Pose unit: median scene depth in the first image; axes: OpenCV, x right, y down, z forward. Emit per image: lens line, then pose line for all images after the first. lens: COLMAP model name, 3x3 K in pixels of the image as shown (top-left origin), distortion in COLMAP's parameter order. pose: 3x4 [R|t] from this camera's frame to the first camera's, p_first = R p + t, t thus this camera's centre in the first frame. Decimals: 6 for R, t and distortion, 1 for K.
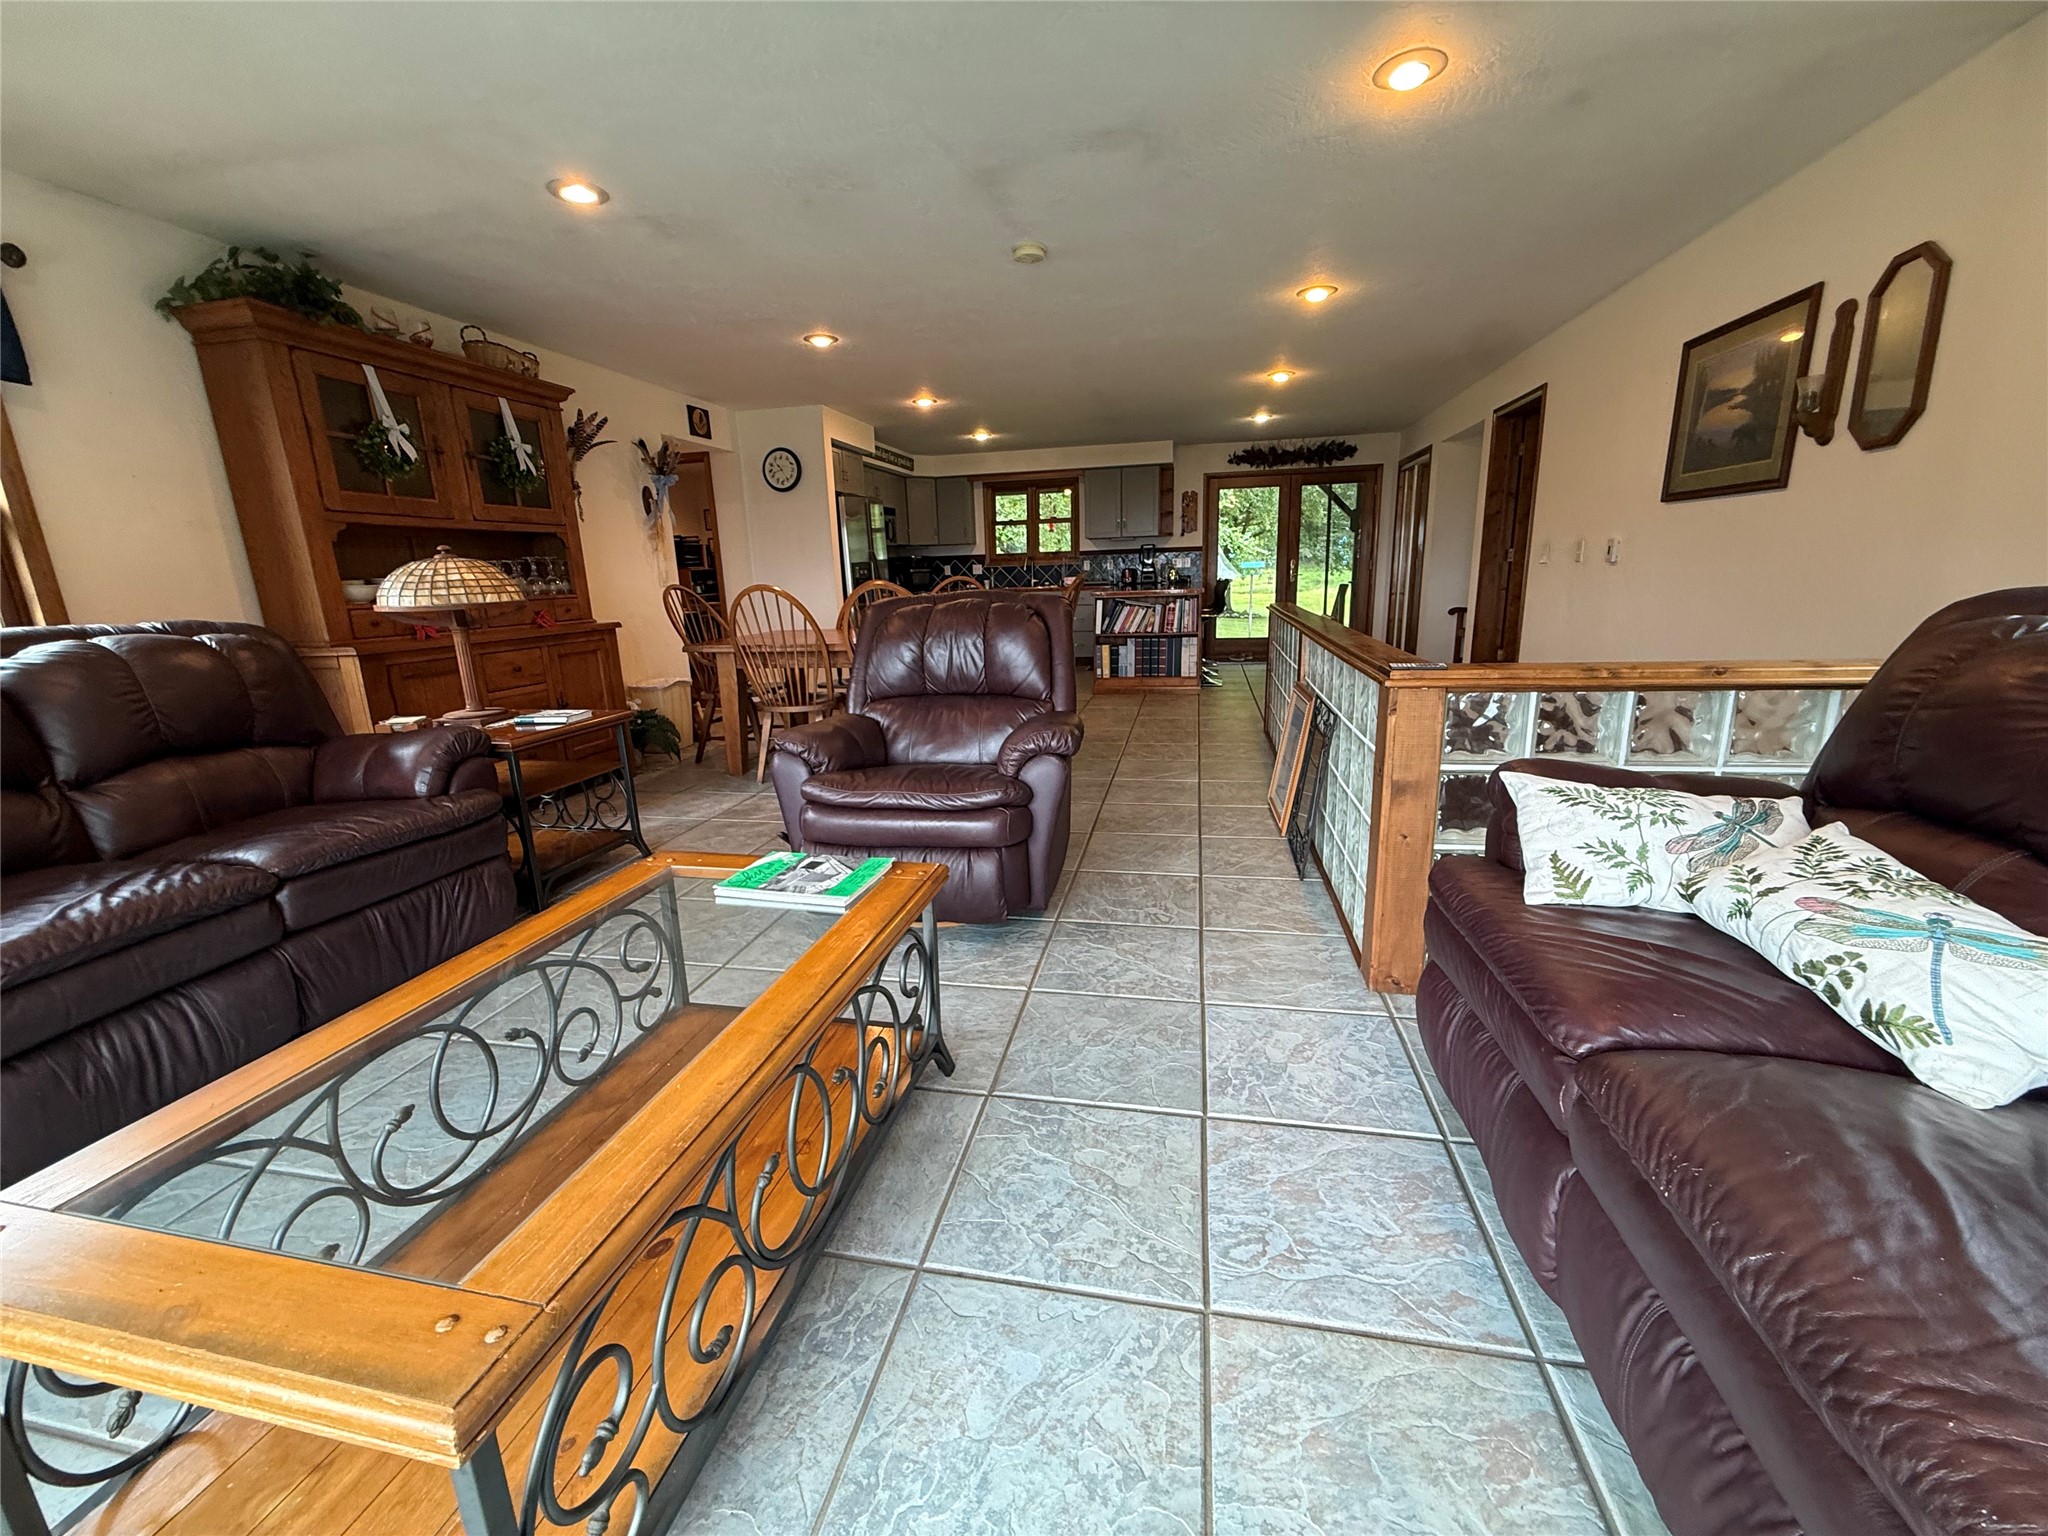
lens RADIAL K [[818.1, 0, 1023.0], [0, 818.1, 765.8], [0, 0, 1]] dist [-0.001922, -0.000039]
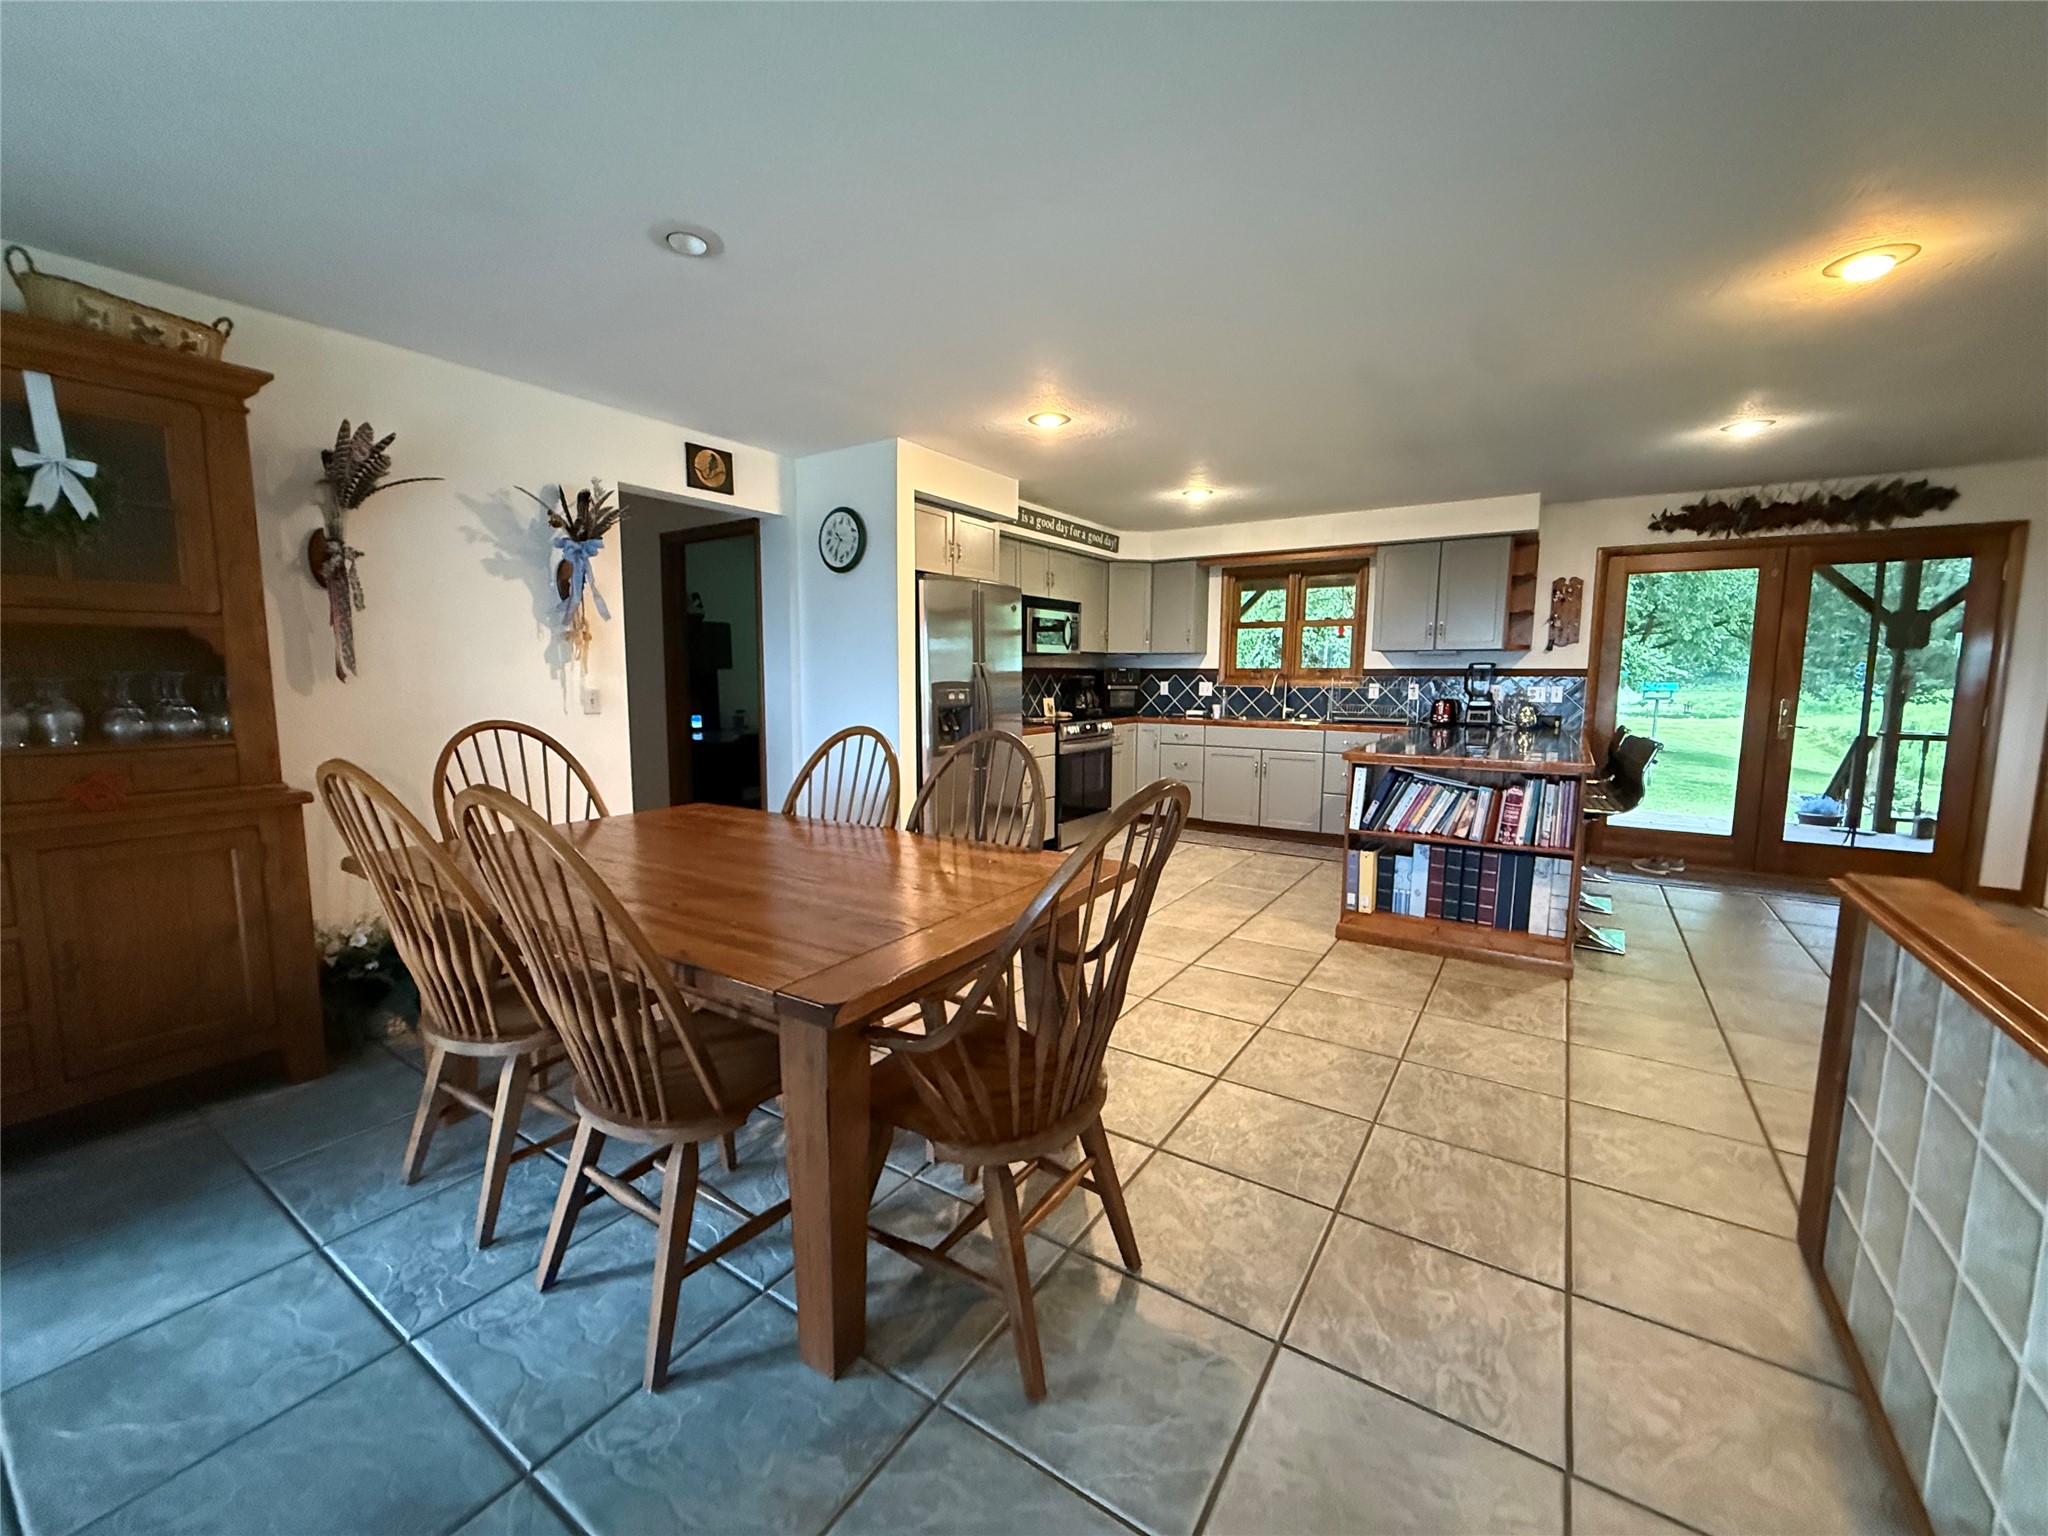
lens RADIAL K [[818.1, 0, 1020.6], [0, 818.1, 769.3], [0, 0, 1]] dist [-0.001922, -0.000039]
pose [[0.927454, 0.079684, -0.365349, 0.065357], [-0.120158, 0.988723, -0.089383, -0.100675], [0.354106, 0.126798, 0.926569, 0.338374]]
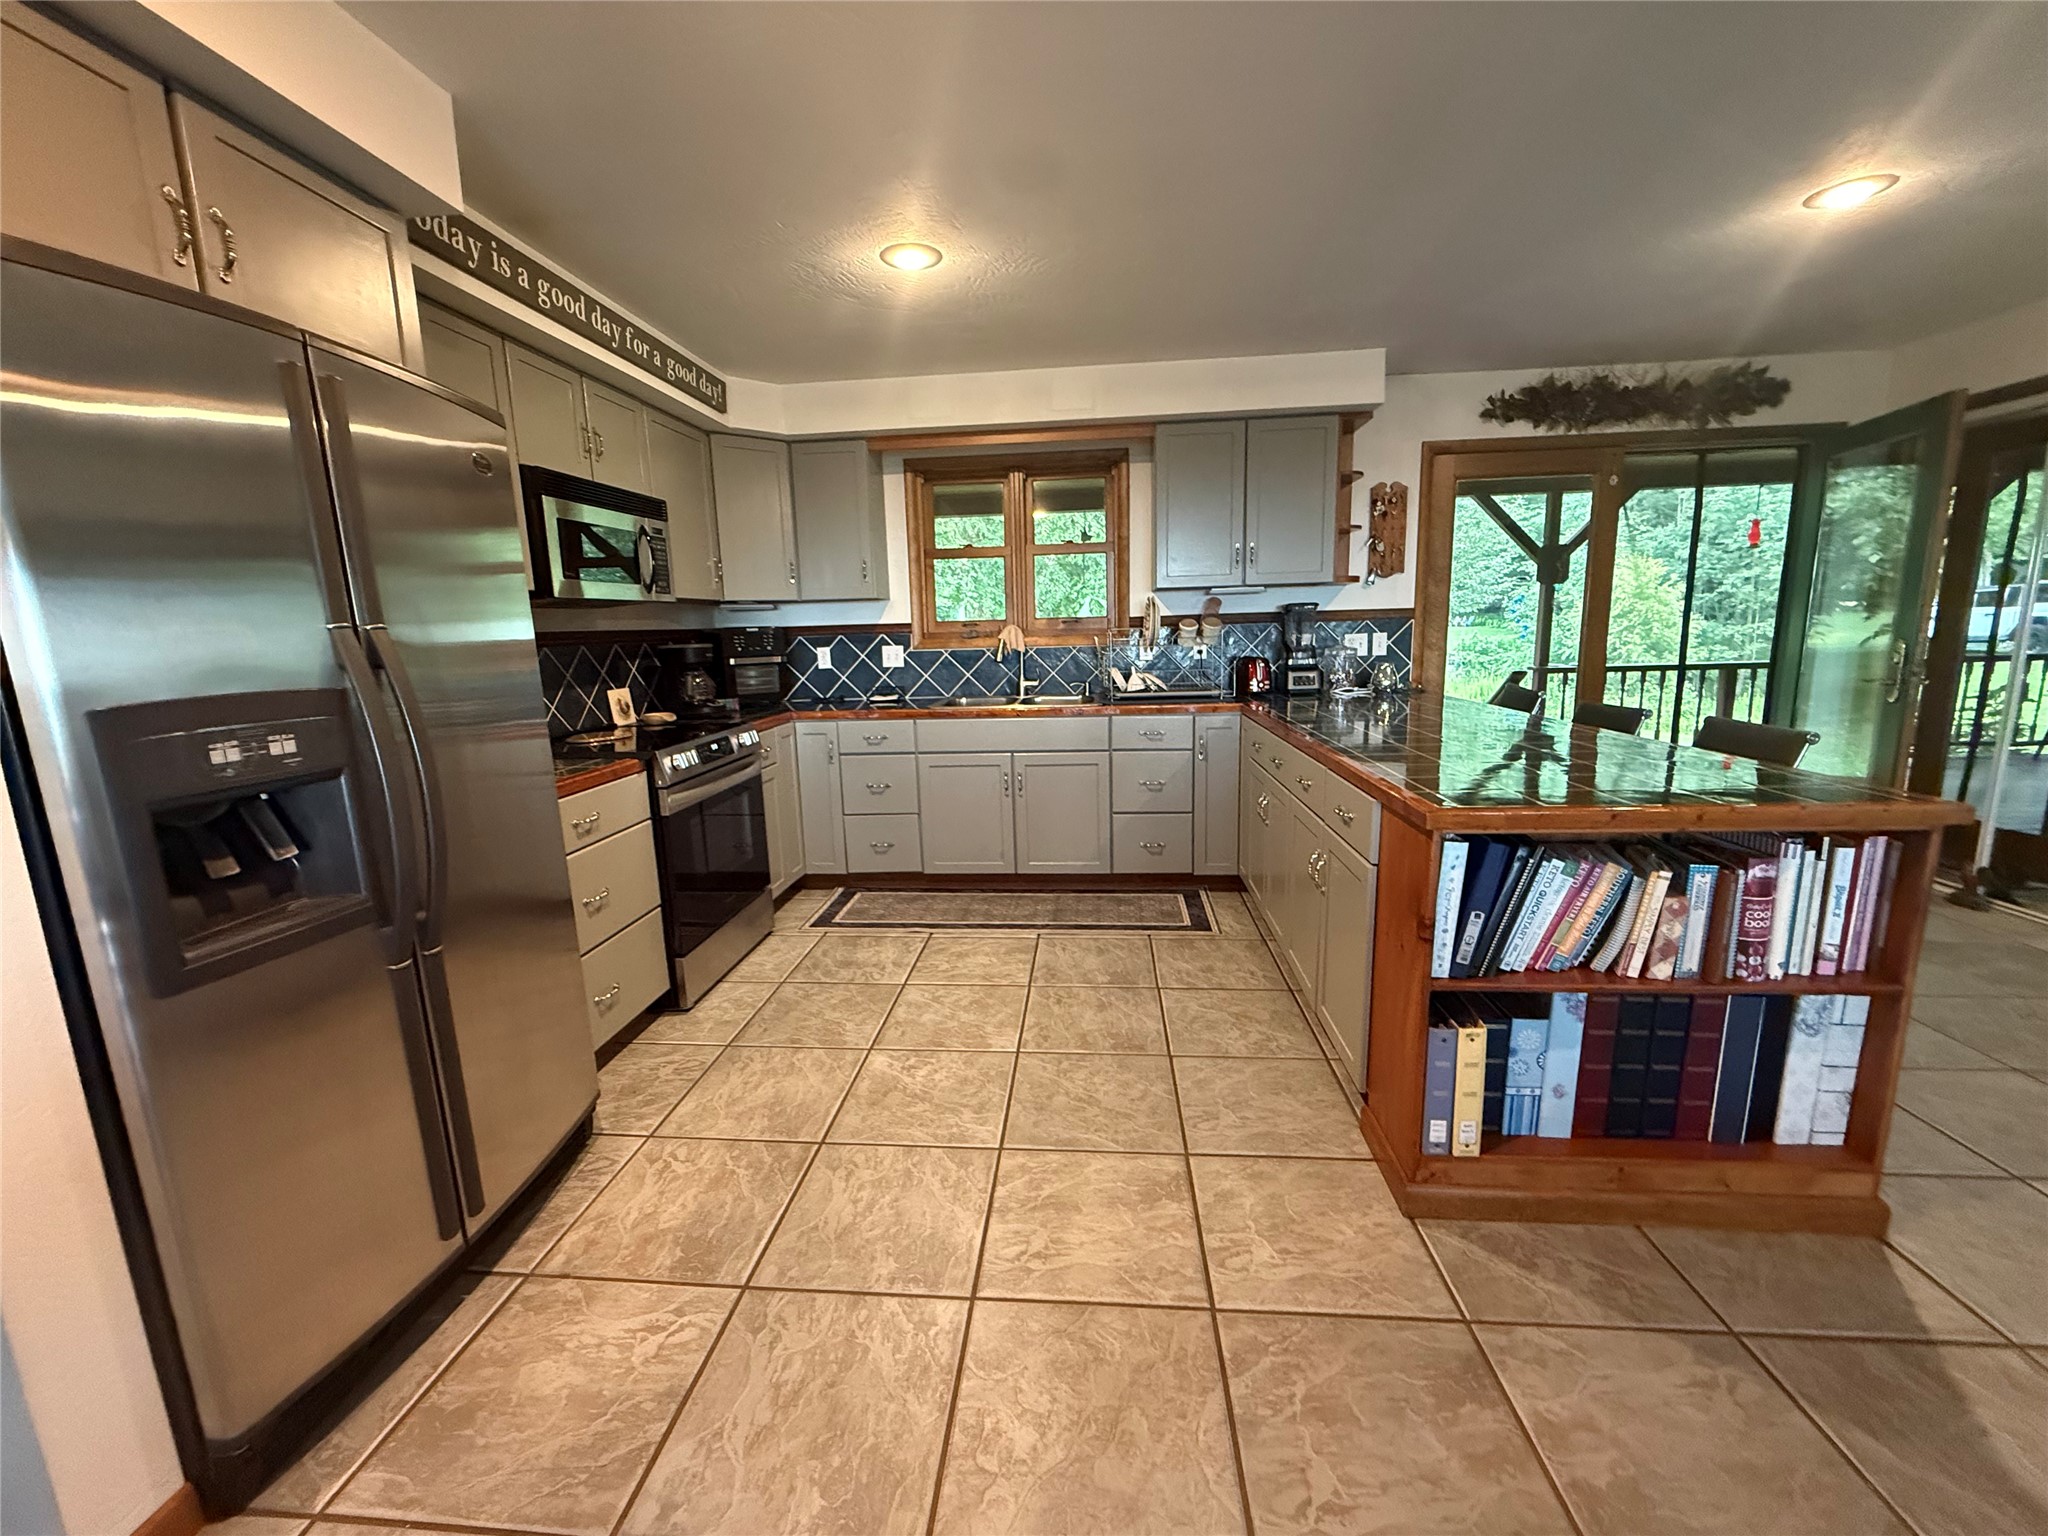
lens RADIAL K [[818.1, 0, 1027.4], [0, 818.1, 769.3], [0, 0, 1]] dist [-0.001922, -0.000039]
pose [[0.992820, -0.017030, 0.118401, -0.041584], [0.024487, 0.997788, -0.061808, -0.167673], [-0.117087, 0.064264, 0.991040, 0.623249]]
